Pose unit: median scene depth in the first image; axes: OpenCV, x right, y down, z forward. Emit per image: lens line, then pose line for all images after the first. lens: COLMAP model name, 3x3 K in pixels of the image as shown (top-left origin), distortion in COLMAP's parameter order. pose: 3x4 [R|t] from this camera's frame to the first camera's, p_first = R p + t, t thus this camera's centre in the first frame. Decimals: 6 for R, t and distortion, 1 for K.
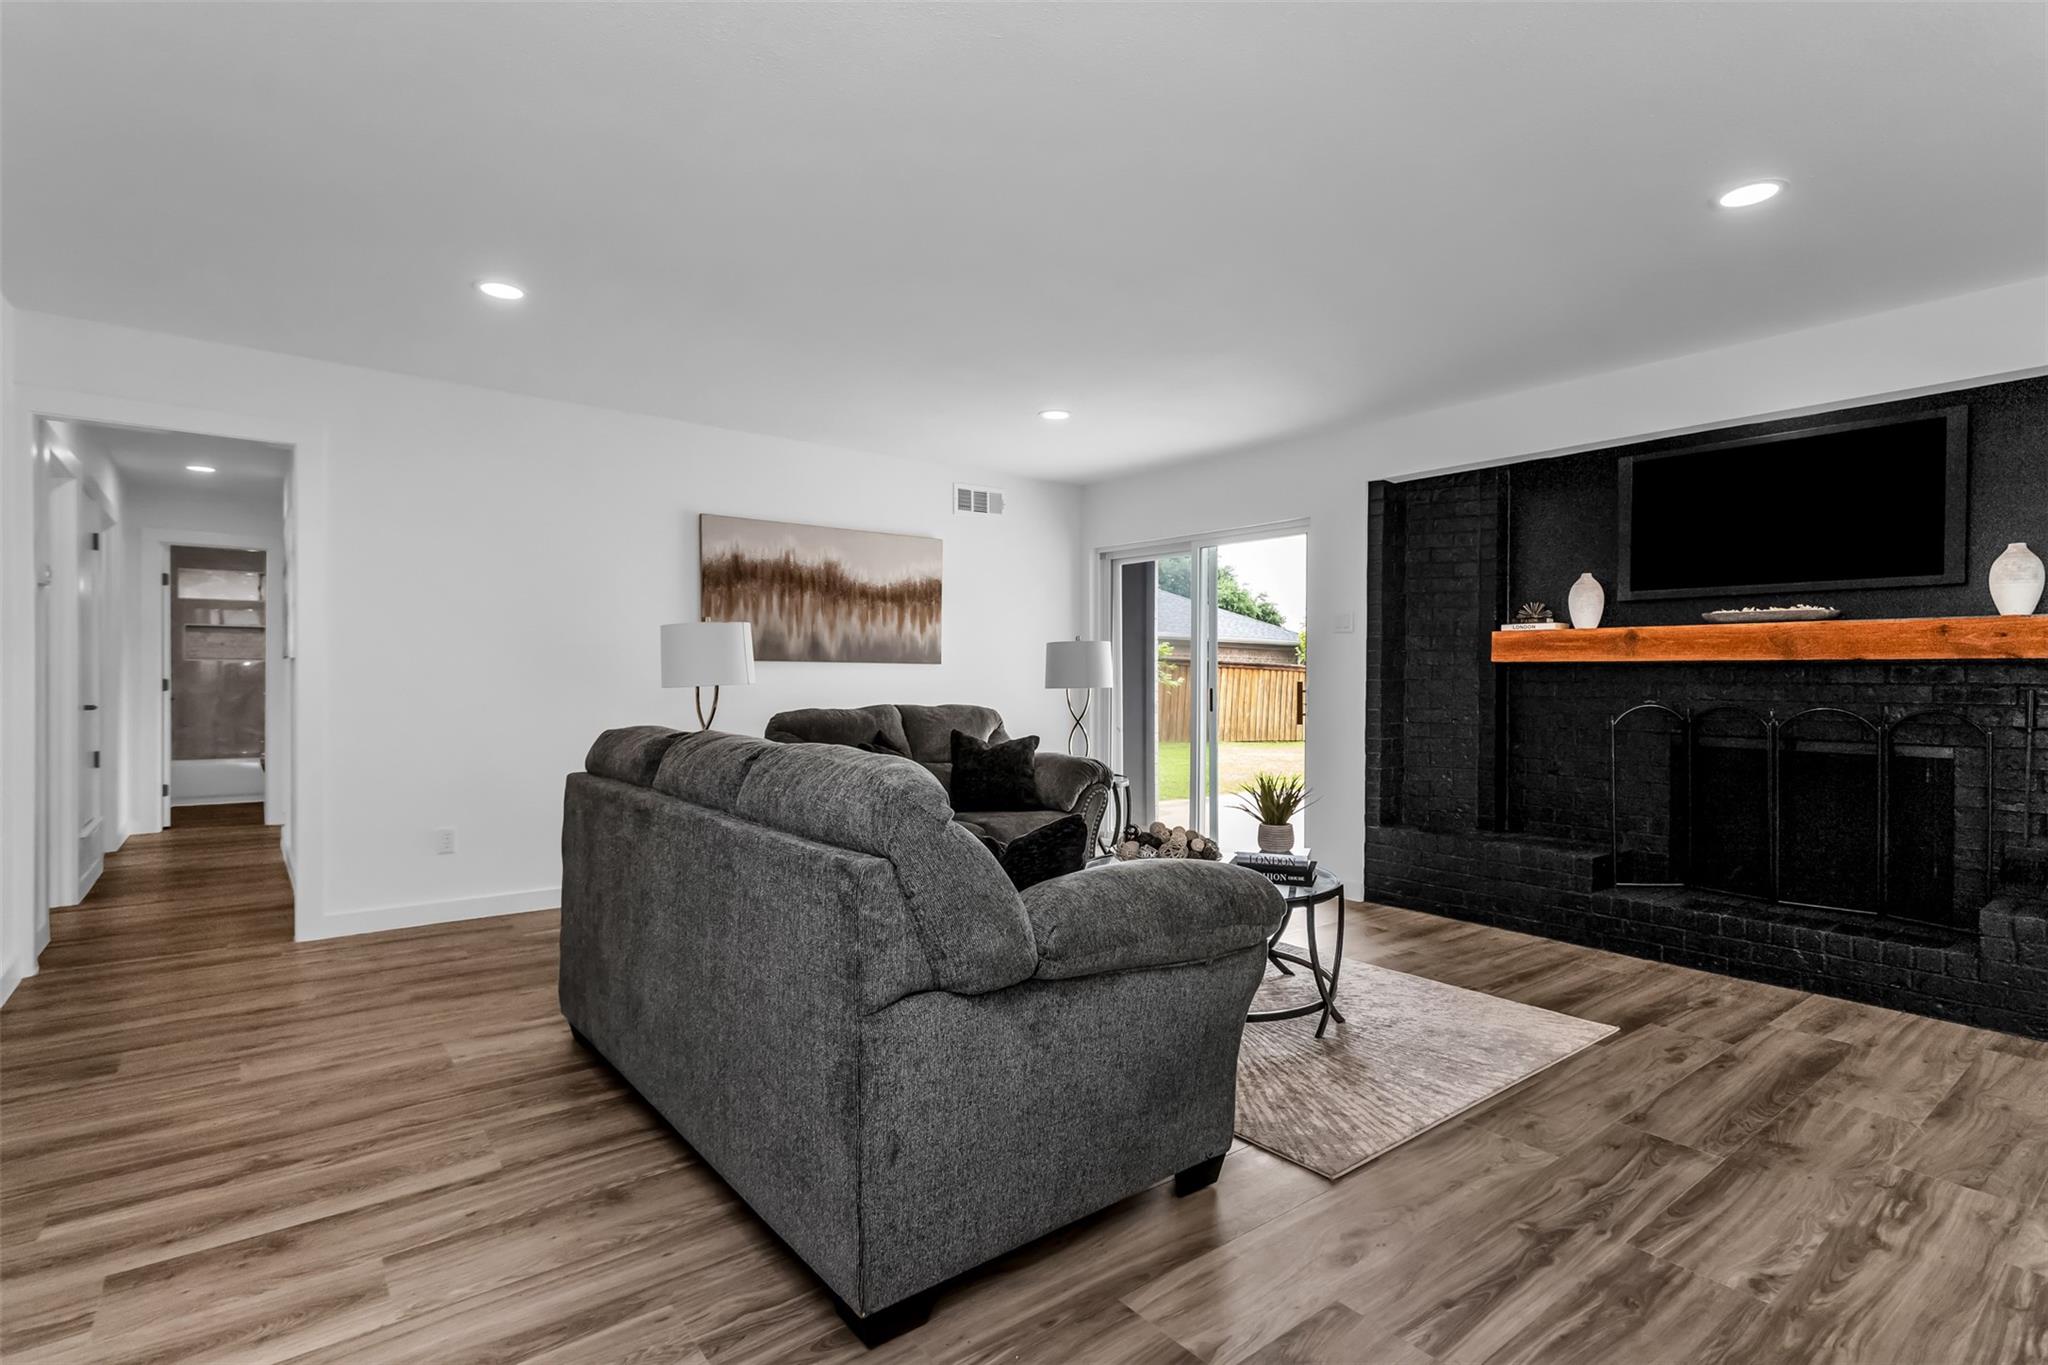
lens RADIAL K [[985.5, 0, 1022.9], [0, 985.5, 680.8], [0, 0, 1]] dist [0.003533, -0.000669]
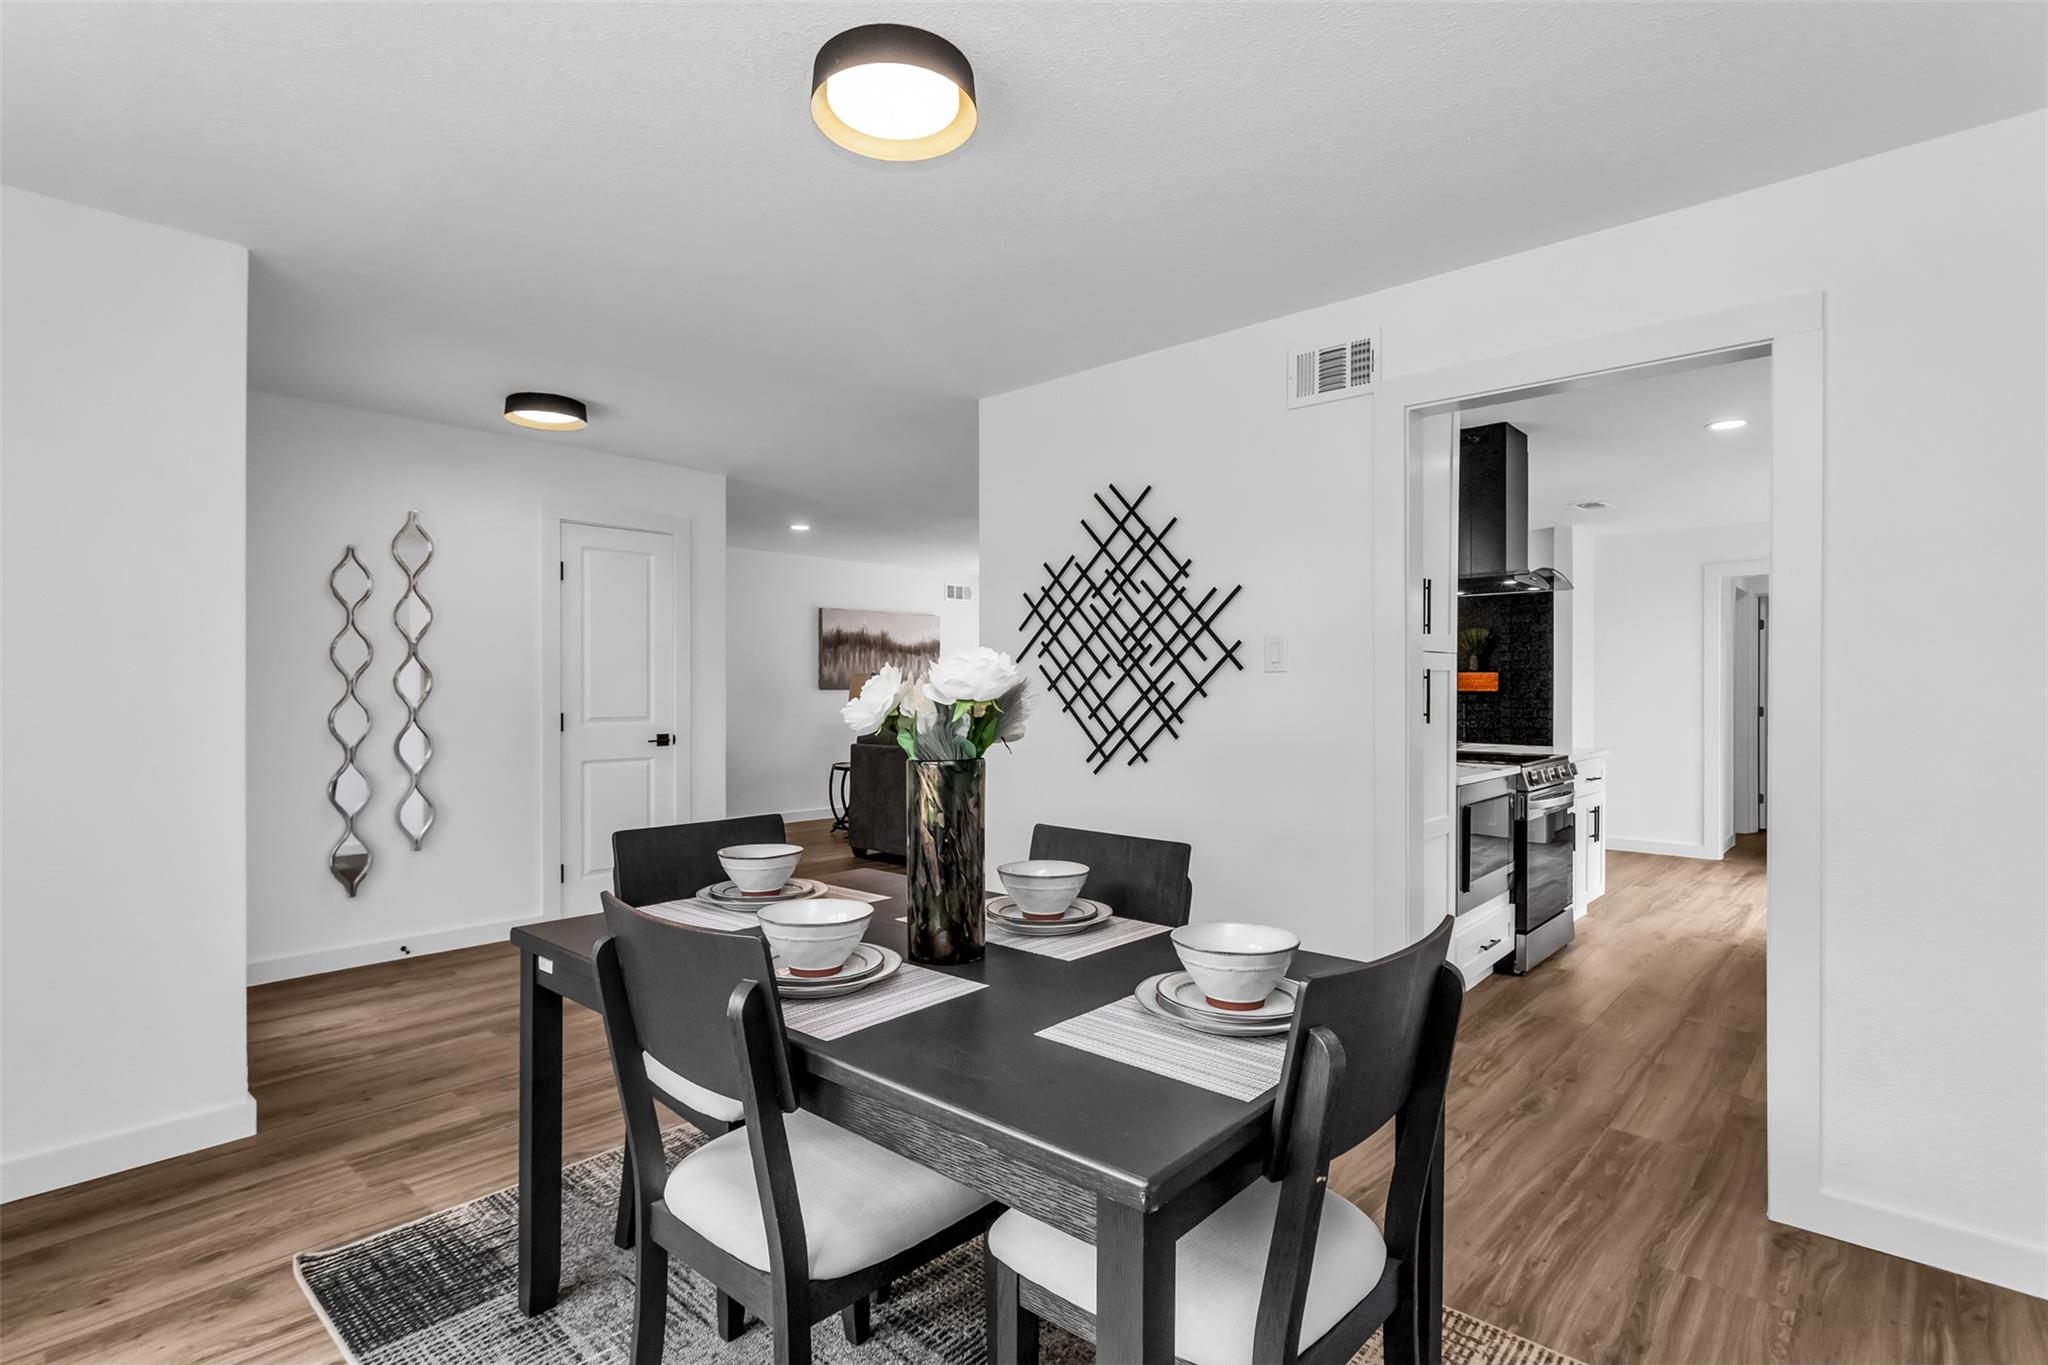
lens RADIAL K [[985.5, 0, 1007.1], [0, 985.5, 691.6], [0, 0, 1]] dist [0.003533, -0.000669]
pose [[0.987702, -0.005183, 0.156262, -0.282172], [0.004846, 0.999985, 0.002537, -0.020725], [-0.156273, -0.001748, 0.987712, -0.842236]]
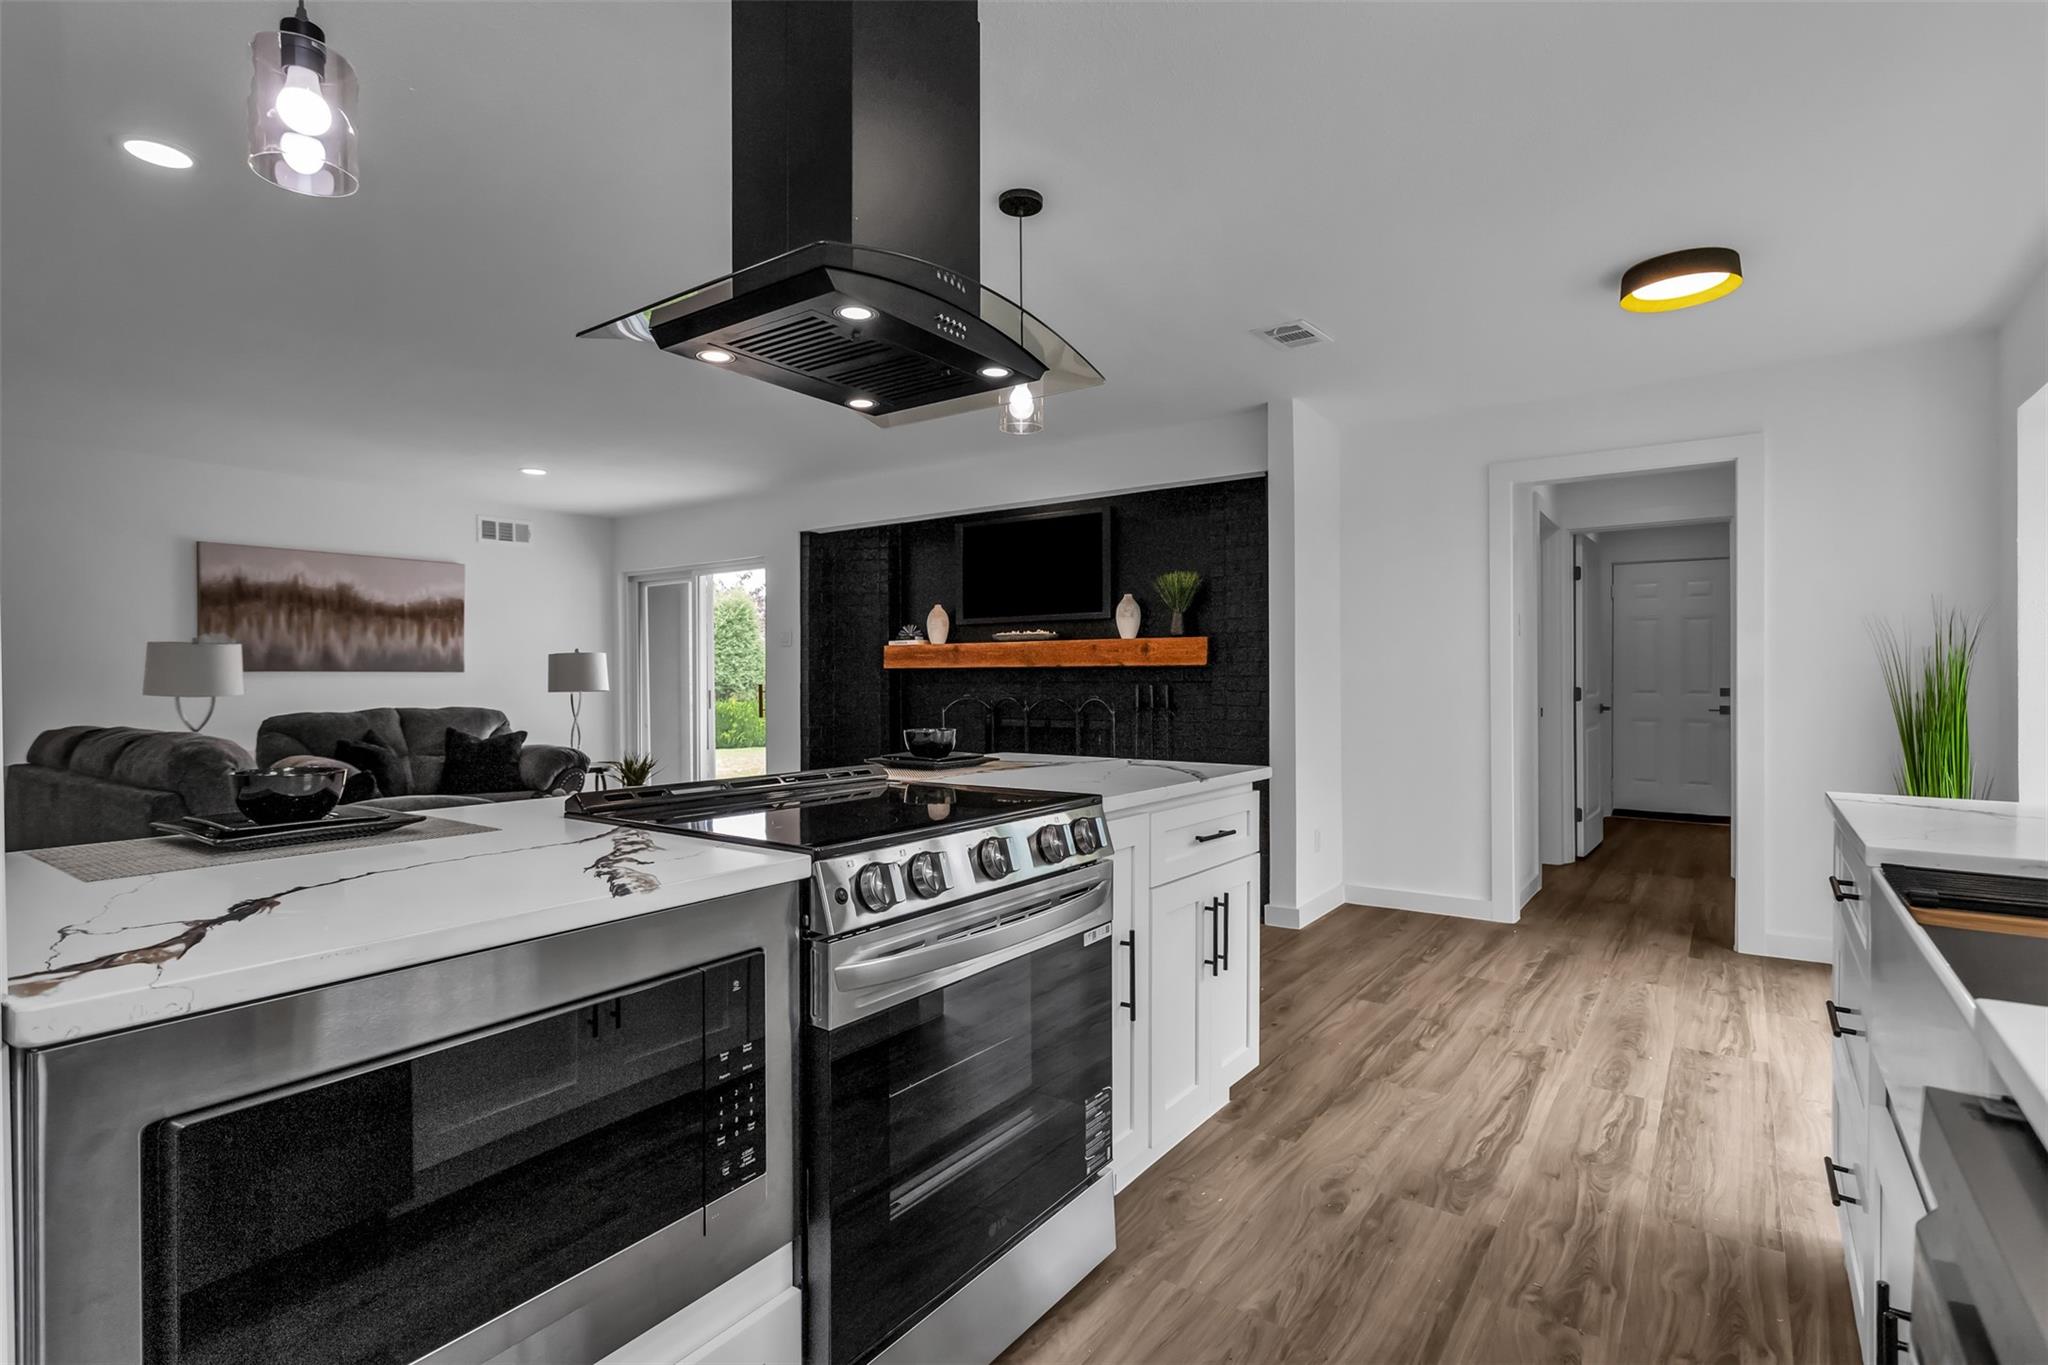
lens RADIAL K [[985.5, 0, 1012.1], [0, 985.5, 685.9], [0, 0, 1]] dist [0.003533, -0.000669]
pose [[0.961968, -0.012095, 0.272894, 0.263830], [0.011266, 0.999926, 0.004604, 0.001050], [-0.272930, -0.001354, 0.962033, -0.346737]]
